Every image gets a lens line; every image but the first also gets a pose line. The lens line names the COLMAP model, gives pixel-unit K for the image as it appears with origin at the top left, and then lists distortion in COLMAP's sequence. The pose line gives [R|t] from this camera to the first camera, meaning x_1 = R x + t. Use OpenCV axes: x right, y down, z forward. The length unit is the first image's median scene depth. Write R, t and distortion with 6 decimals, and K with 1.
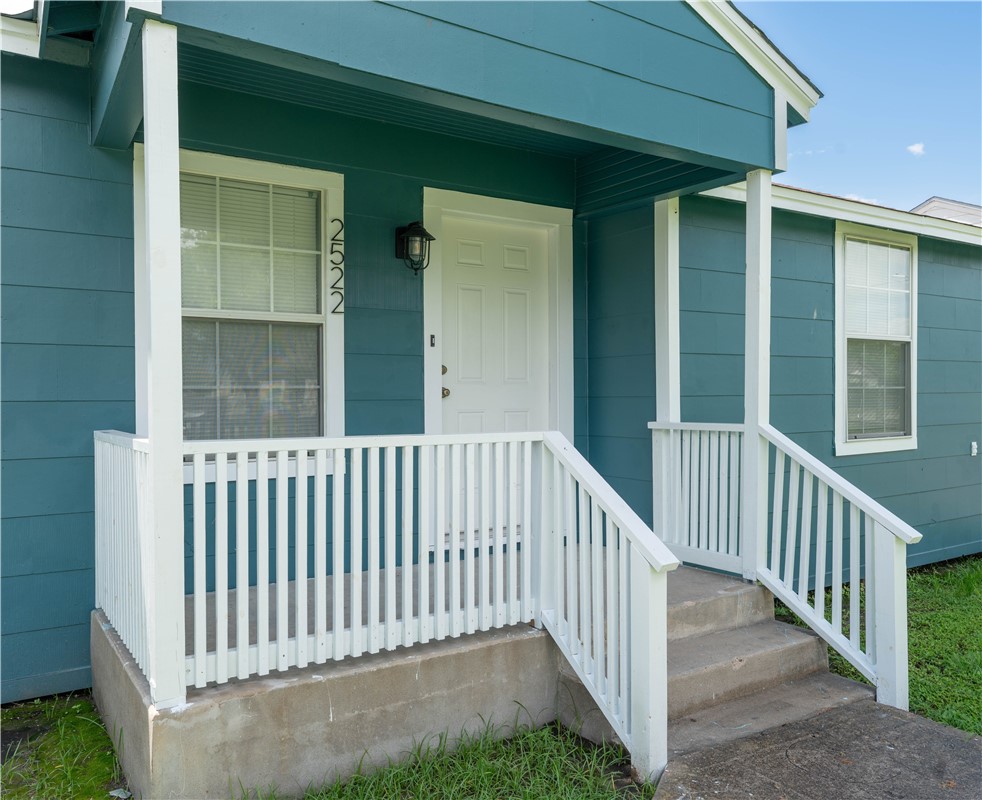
lens RADIAL K [[790.8, 0, 486.9], [0, 790.8, 400.3], [0, 0, 1]] dist [0.013880, 0.002714]
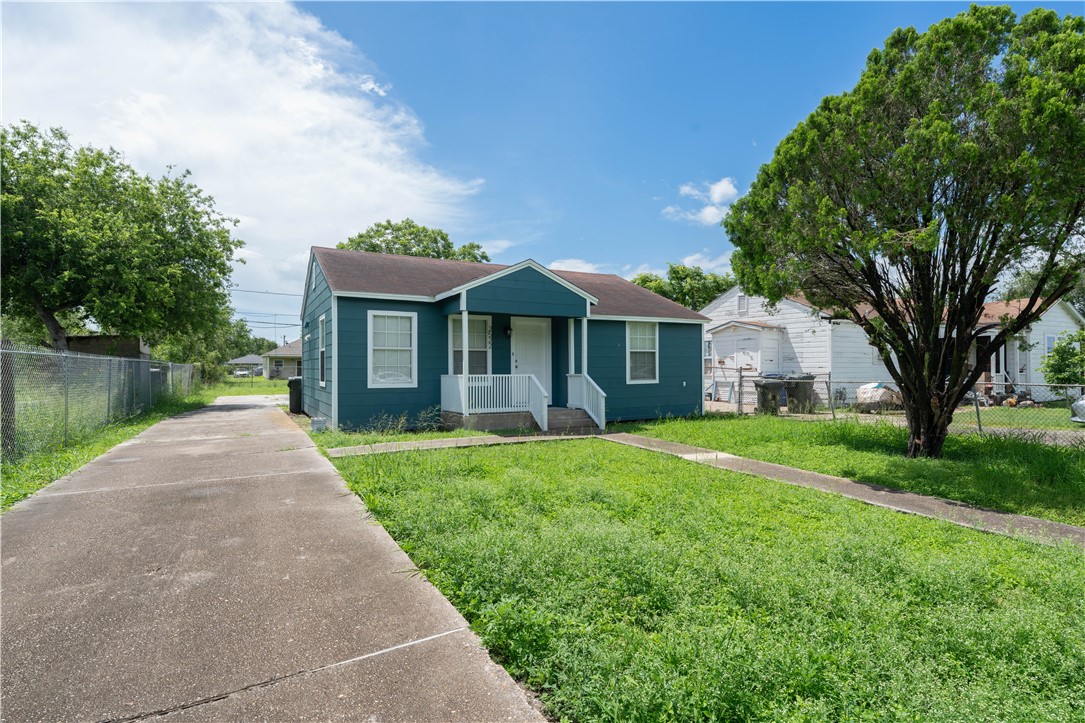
lens RADIAL K [[560.0, 0, 548.3], [0, 560.0, 365.8], [0, 0, 1]] dist [-0.002013, -0.000525]
pose [[0.997587, -0.001889, -0.069398, 0.332302], [0.000636, 0.999836, -0.018075, 0.040882], [0.069420, 0.017987, 0.997425, -1.984791]]
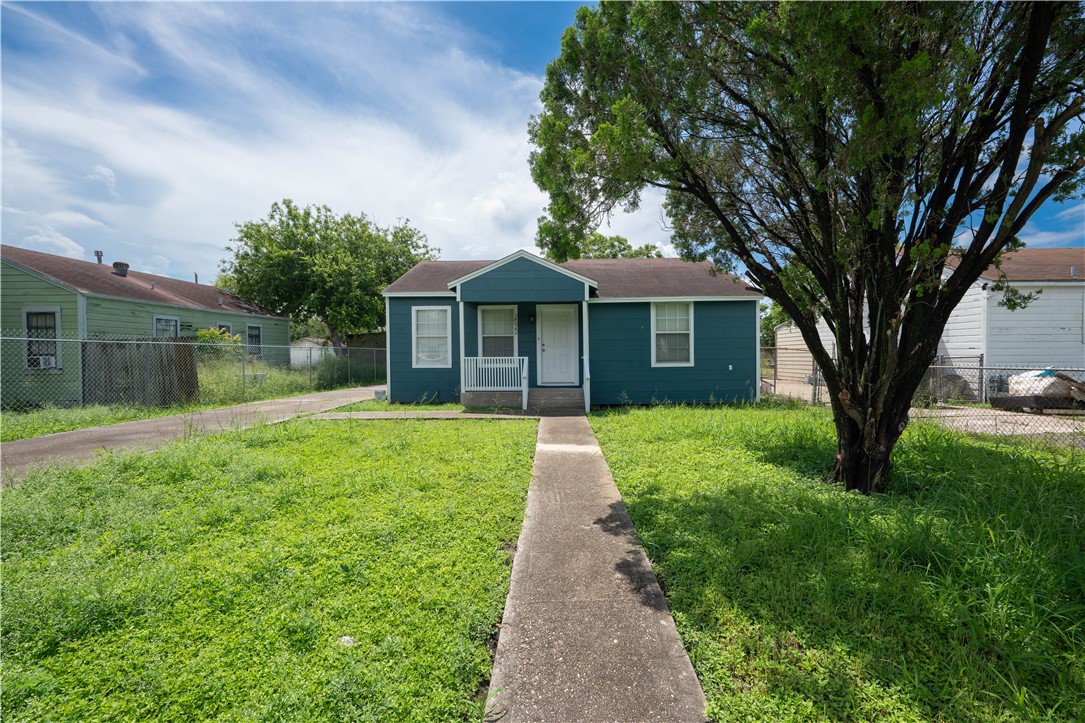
lens RADIAL K [[449.6, 0, 541.6], [0, 449.6, 358.3], [0, 0, 1]] dist [-0.001576, 0.000041]
pose [[0.826764, -0.000427, -0.562549, 1.471780], [-0.002148, 0.999990, -0.003916, 0.050773], [0.562545, 0.004445, 0.826755, -1.173317]]
